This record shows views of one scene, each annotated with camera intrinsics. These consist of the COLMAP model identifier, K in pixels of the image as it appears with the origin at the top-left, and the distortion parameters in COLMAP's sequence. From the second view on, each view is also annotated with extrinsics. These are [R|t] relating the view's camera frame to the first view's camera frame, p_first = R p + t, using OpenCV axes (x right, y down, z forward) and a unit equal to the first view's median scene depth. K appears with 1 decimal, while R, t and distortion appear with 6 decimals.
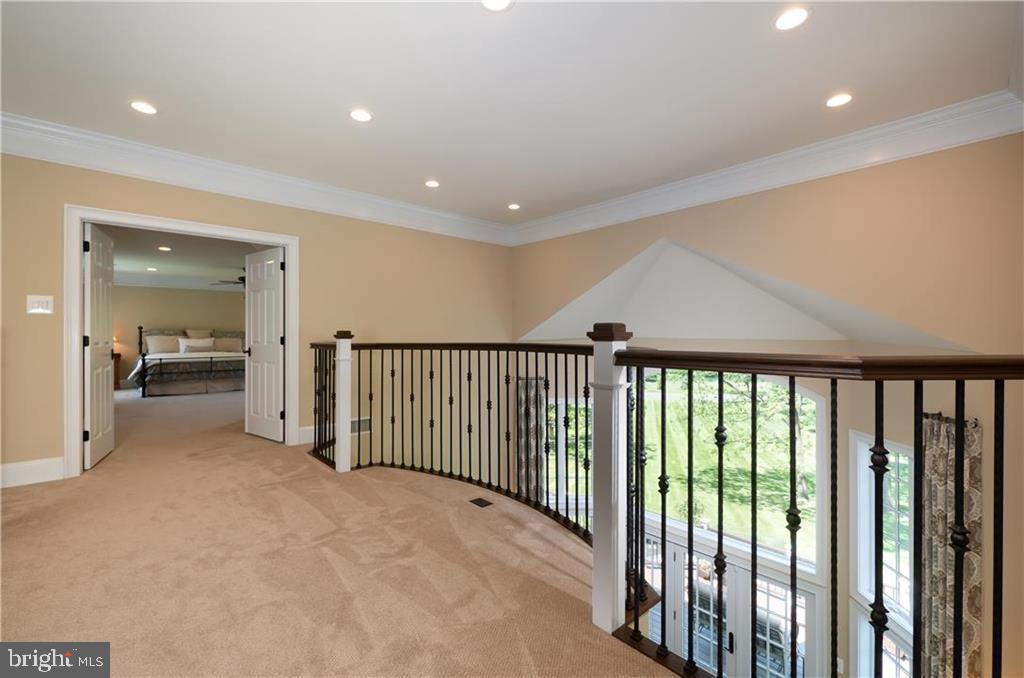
lens RADIAL K [[437.9, 0, 509.0], [0, 437.9, 332.3], [0, 0, 1]] dist [0.001257, 0.000167]
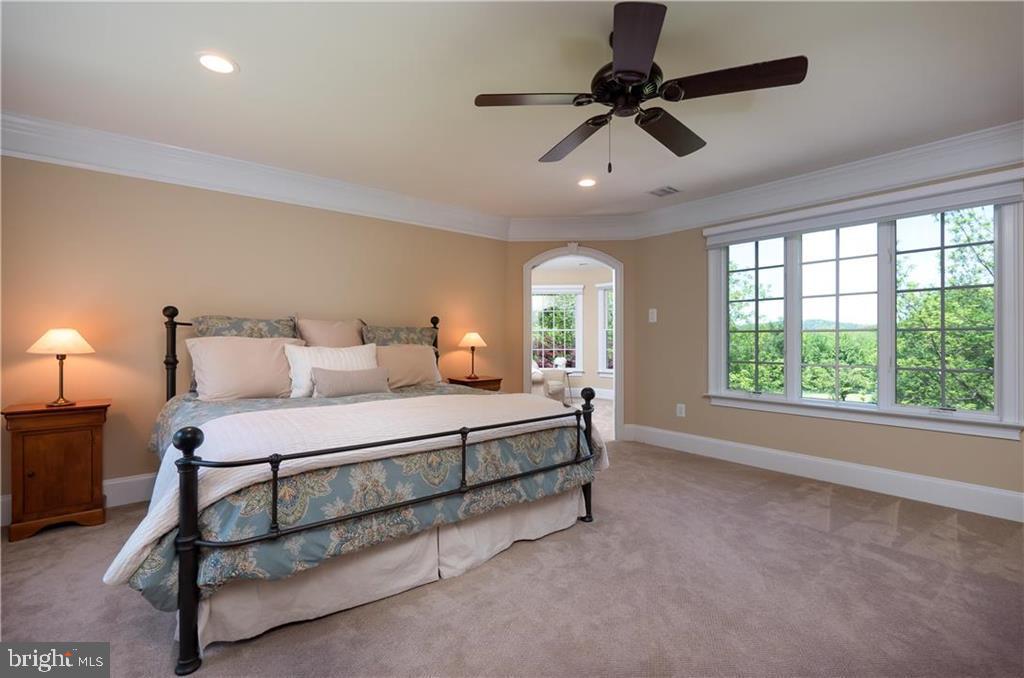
lens RADIAL K [[437.9, 0, 509.0], [0, 437.9, 332.3], [0, 0, 1]] dist [0.001257, 0.000167]
pose [[0.999365, 0.007467, -0.034845, -0.616585], [-0.007667, 0.999955, -0.005622, 0.004883], [0.034801, 0.005885, 0.999377, 0.729040]]
